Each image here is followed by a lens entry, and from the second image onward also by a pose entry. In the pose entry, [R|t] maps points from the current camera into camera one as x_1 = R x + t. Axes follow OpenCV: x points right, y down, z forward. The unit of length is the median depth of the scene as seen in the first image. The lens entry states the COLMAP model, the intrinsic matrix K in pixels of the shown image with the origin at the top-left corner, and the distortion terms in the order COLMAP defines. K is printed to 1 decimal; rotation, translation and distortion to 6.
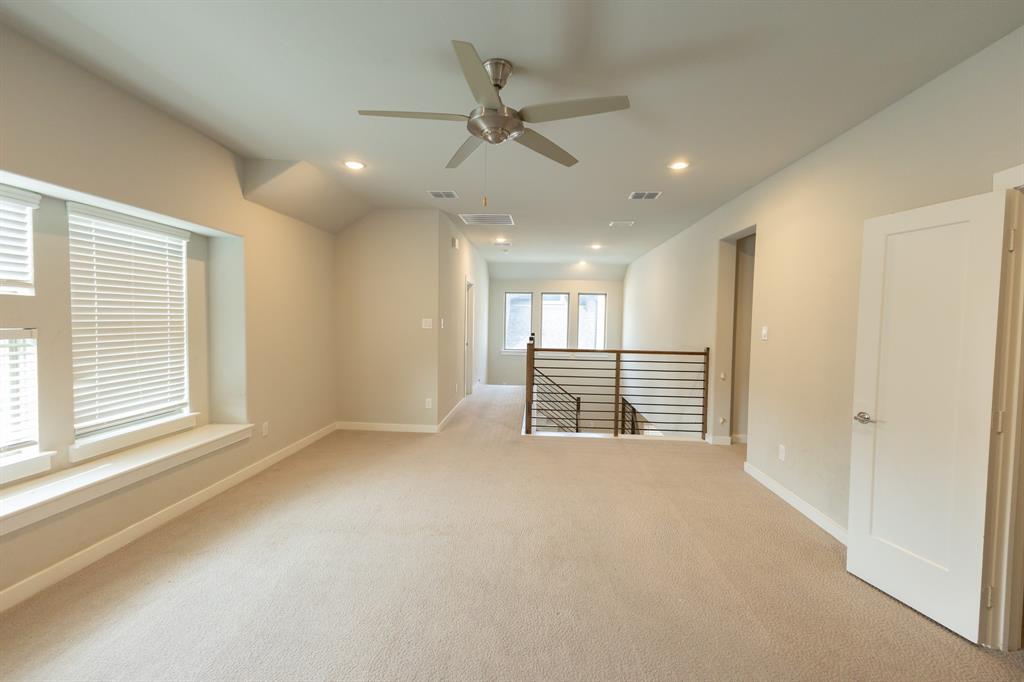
lens RADIAL K [[444.0, 0, 510.3], [0, 444.0, 338.1], [0, 0, 1]] dist [0.013324, -0.000193]
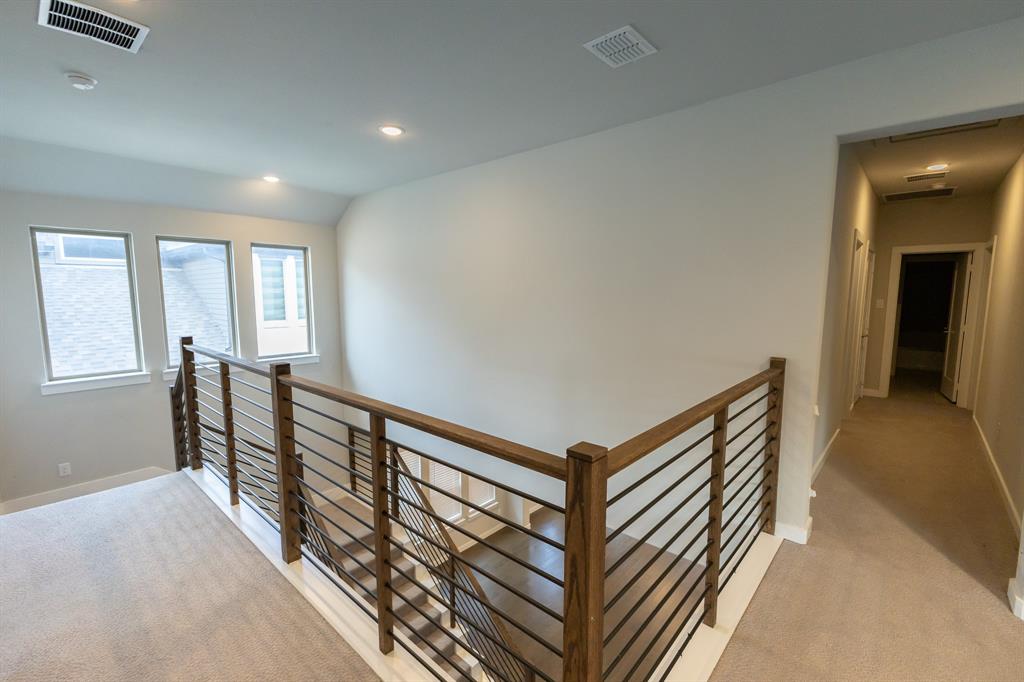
lens RADIAL K [[444.0, 0, 510.3], [0, 444.0, 338.1], [0, 0, 1]] dist [0.013324, -0.000193]
pose [[0.603709, -0.099986, 0.790910, -0.079235], [0.045730, 0.994813, 0.090857, -0.027108], [-0.795892, -0.018683, 0.605150, 0.466215]]
